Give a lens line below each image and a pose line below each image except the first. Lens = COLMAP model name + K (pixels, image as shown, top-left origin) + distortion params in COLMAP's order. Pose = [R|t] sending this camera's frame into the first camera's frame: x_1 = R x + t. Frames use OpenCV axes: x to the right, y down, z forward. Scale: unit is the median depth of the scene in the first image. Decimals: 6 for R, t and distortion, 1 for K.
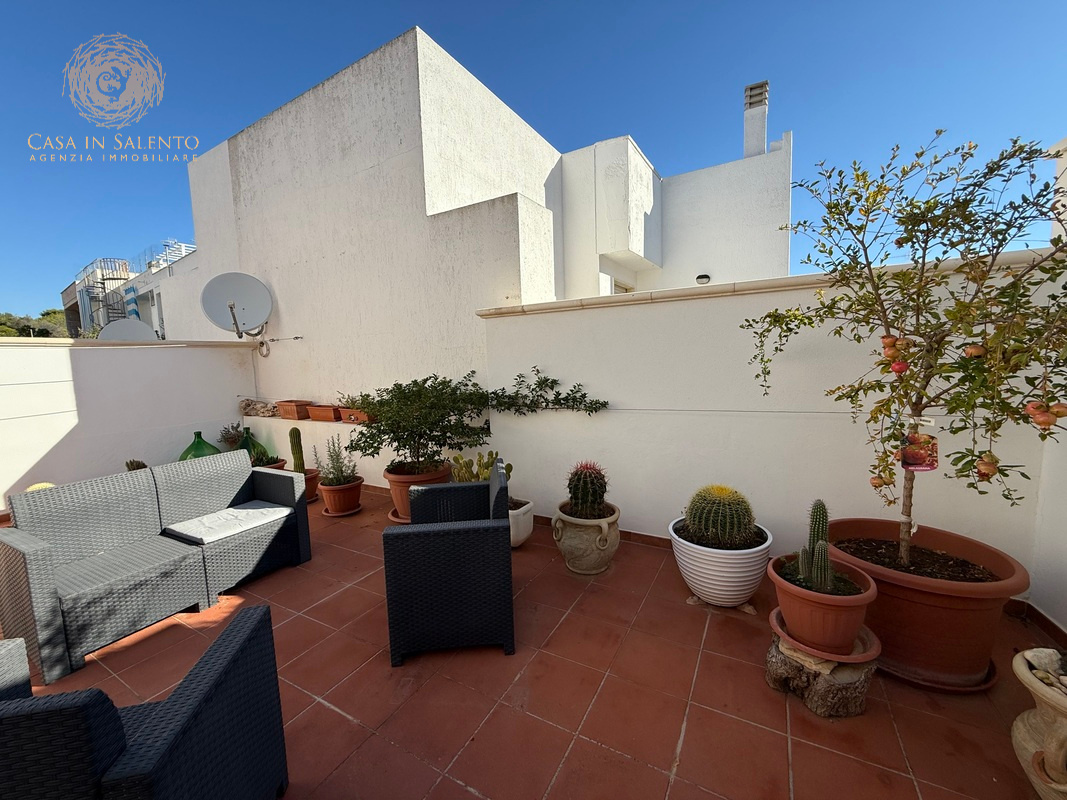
lens RADIAL K [[426.3, 0, 531.6], [0, 426.3, 398.8], [0, 0, 1]] dist [-0.003173, 0.001068]
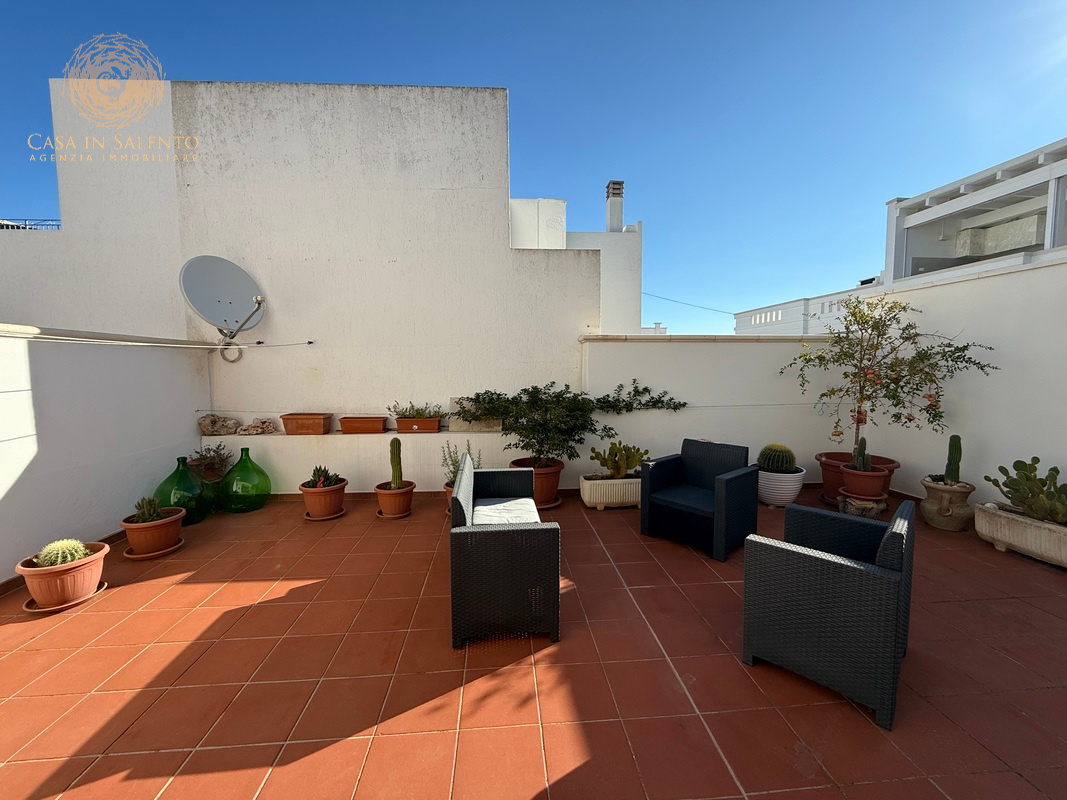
lens RADIAL K [[426.3, 0, 533.1], [0, 426.3, 397.2], [0, 0, 1]] dist [-0.003173, 0.001068]
pose [[0.830165, -0.009182, 0.557442, -0.901164], [0.028848, 0.999232, -0.026502, 0.010353], [-0.556771, 0.038082, 0.829793, 0.016027]]
